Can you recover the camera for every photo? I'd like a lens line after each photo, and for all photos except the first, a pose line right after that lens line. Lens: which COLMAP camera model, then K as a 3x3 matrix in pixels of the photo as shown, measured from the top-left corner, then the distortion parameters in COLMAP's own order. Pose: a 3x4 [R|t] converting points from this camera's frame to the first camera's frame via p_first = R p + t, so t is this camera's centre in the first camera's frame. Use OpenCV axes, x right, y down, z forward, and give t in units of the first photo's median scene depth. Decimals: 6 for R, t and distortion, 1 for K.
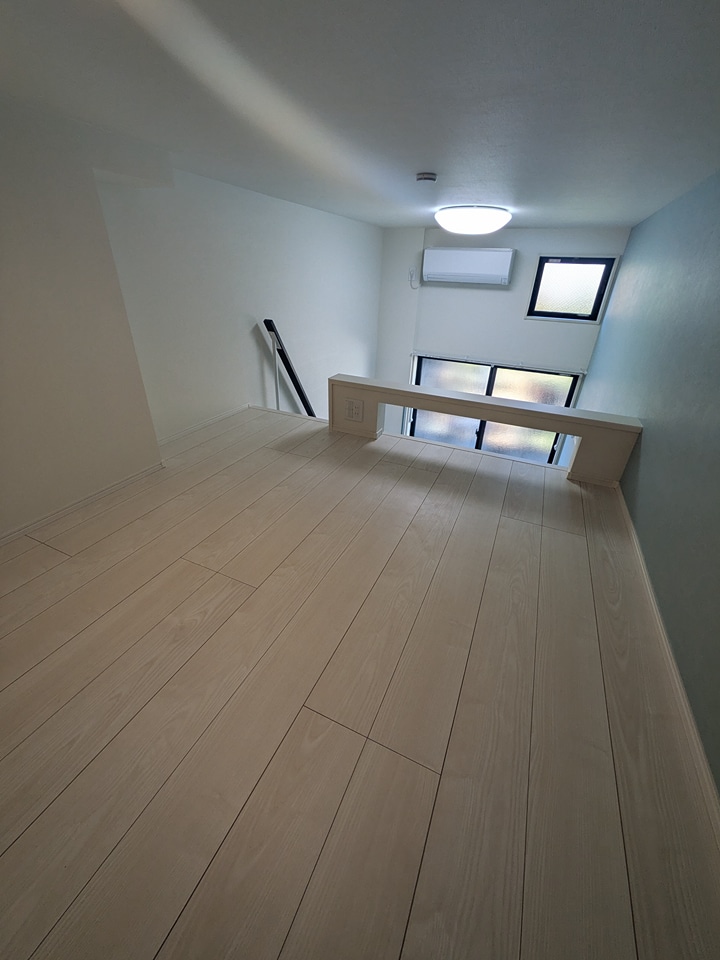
lens RADIAL K [[373.3, 0, 357.2], [0, 373.3, 472.4], [0, 0, 1]] dist [0.001885, -0.000569]
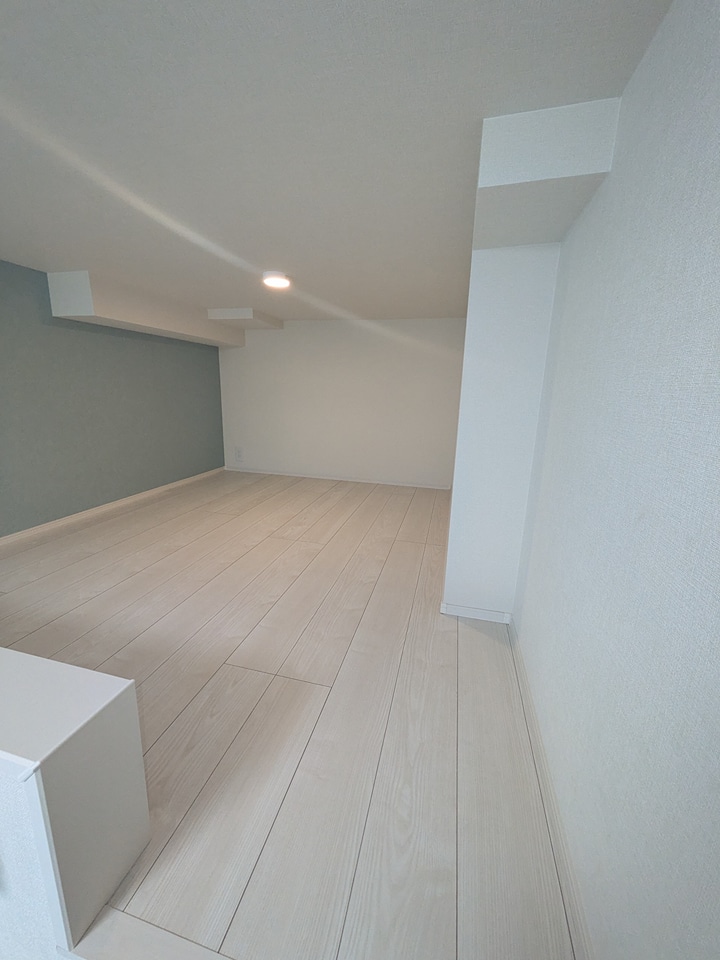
lens RADIAL K [[373.3, 0, 357.2], [0, 373.3, 472.4], [0, 0, 1]] dist [0.001885, -0.000569]
pose [[-0.980987, -0.016760, -0.193349, -0.312582], [-0.138849, 0.756668, 0.638885, -0.964109], [0.135593, 0.653585, -0.744608, 1.977595]]
